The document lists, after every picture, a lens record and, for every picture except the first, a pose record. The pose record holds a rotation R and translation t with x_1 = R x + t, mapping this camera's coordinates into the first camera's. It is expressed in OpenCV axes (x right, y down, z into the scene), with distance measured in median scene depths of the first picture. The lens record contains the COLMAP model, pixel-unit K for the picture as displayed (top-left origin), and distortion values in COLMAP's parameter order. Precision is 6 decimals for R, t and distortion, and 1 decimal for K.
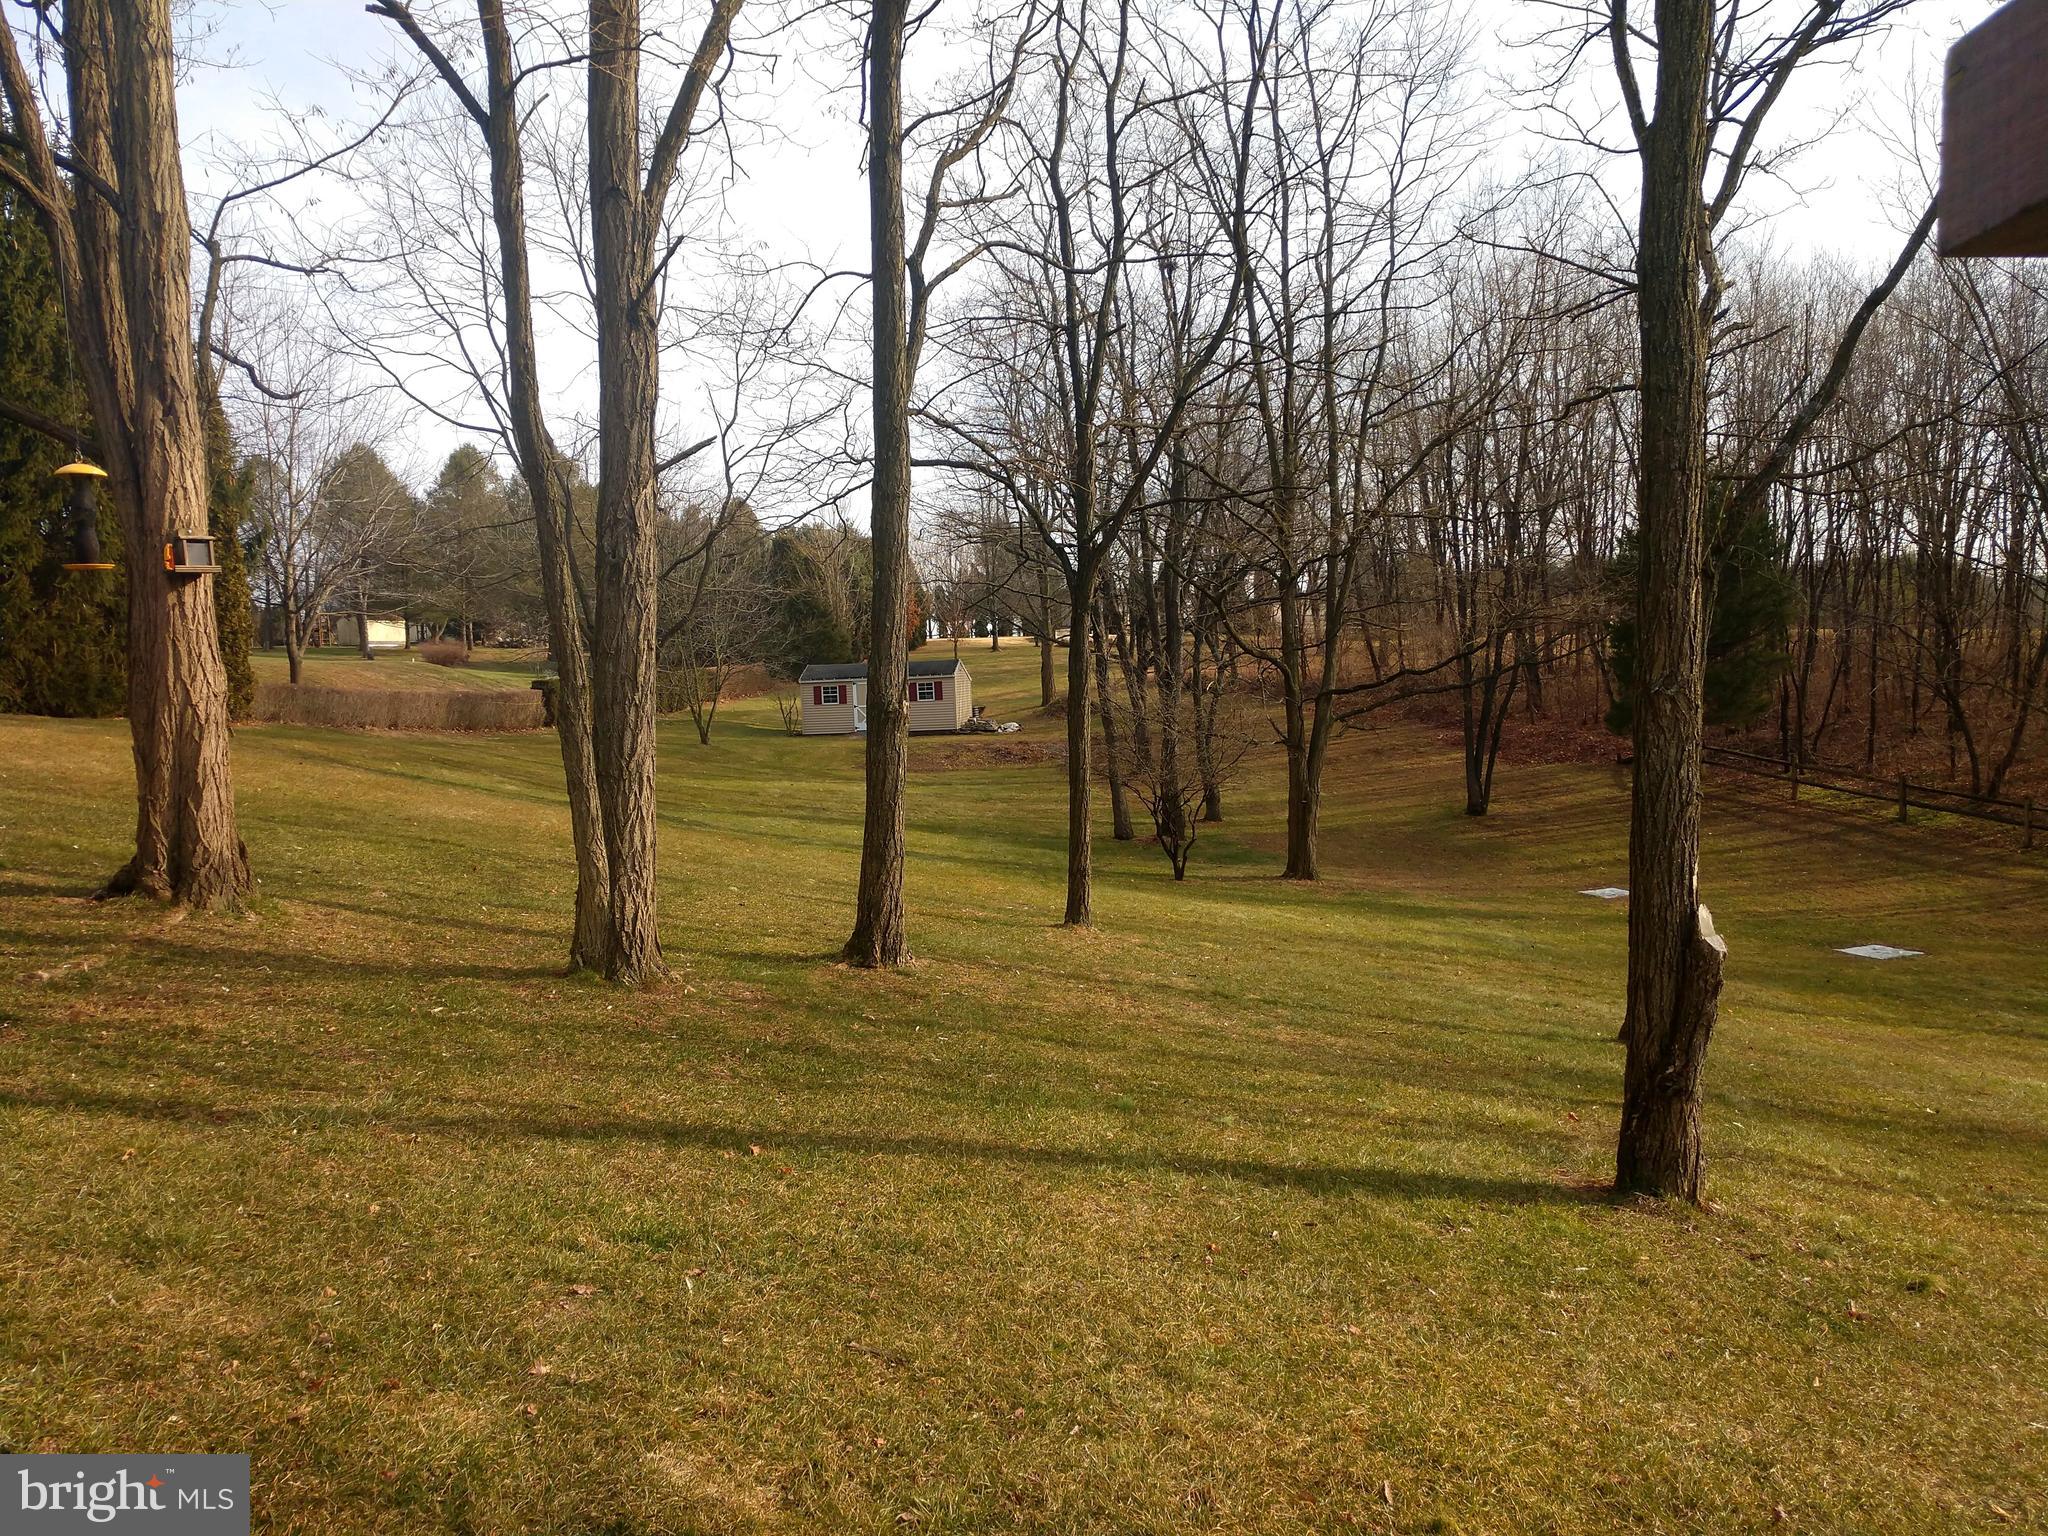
lens RADIAL K [[1577.7, 0, 1025.6], [0, 1577.7, 767.9], [0, 0, 1]] dist [-0.001422, 0.002853]
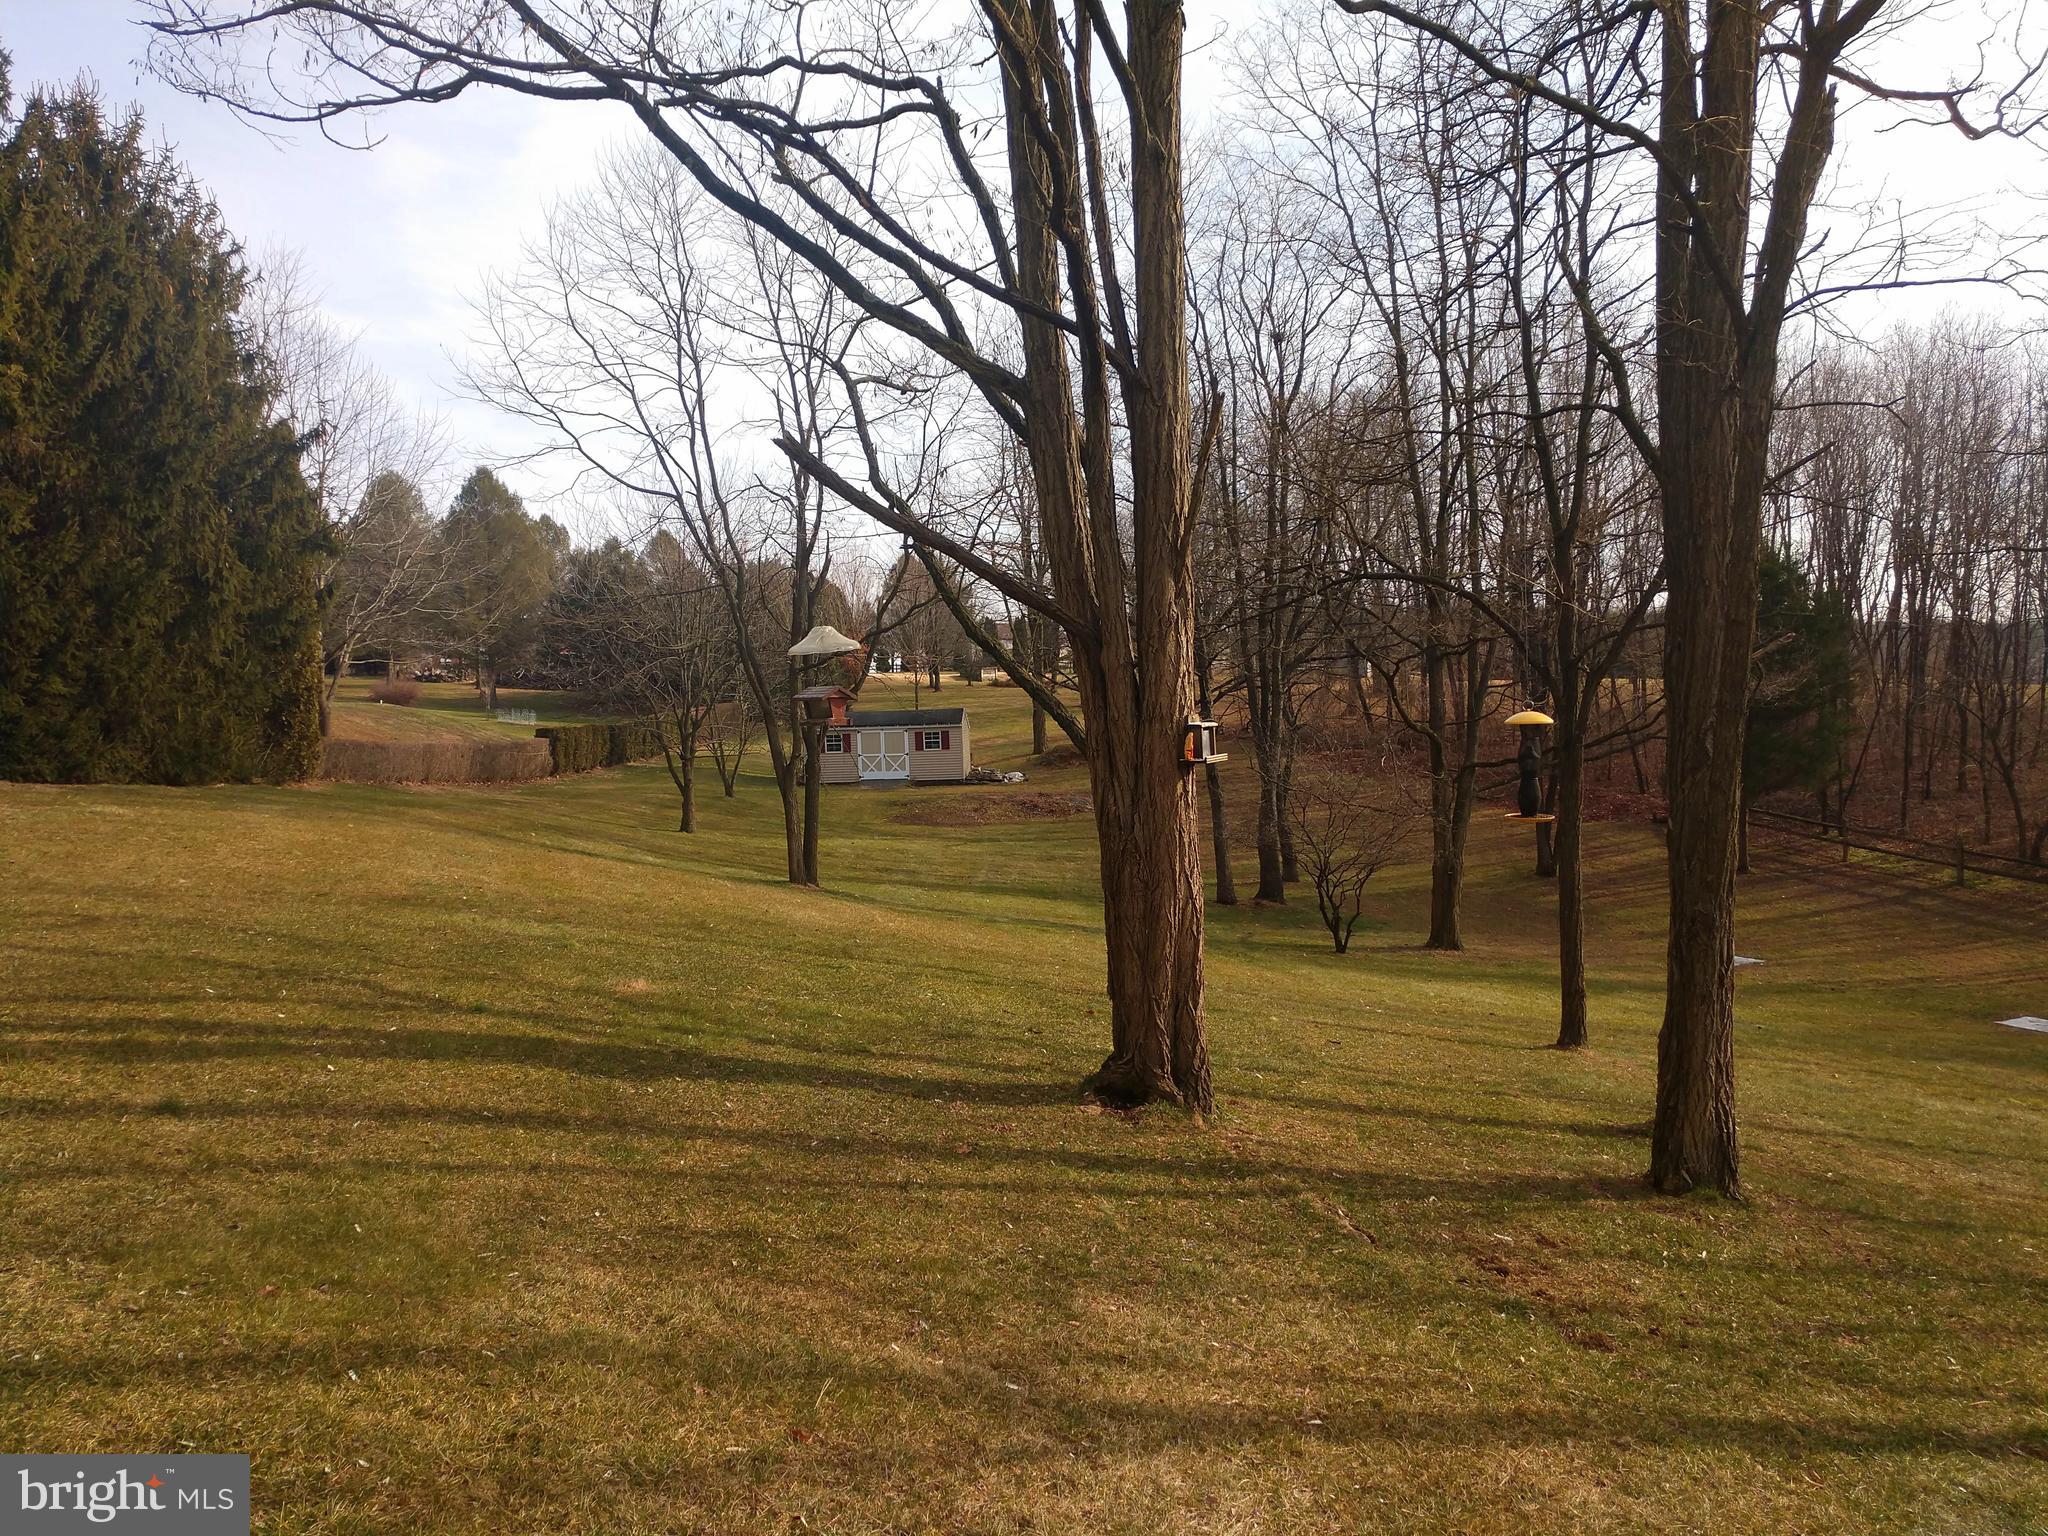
lens RADIAL K [[1577.7, 0, 1024.5], [0, 1577.7, 766.1], [0, 0, 1]] dist [-0.001422, 0.002853]
pose [[0.995317, 0.005360, 0.096513, -0.163768], [-0.003593, 0.999823, -0.018463, -0.023158], [-0.096595, 0.018030, 0.995160, 0.012405]]
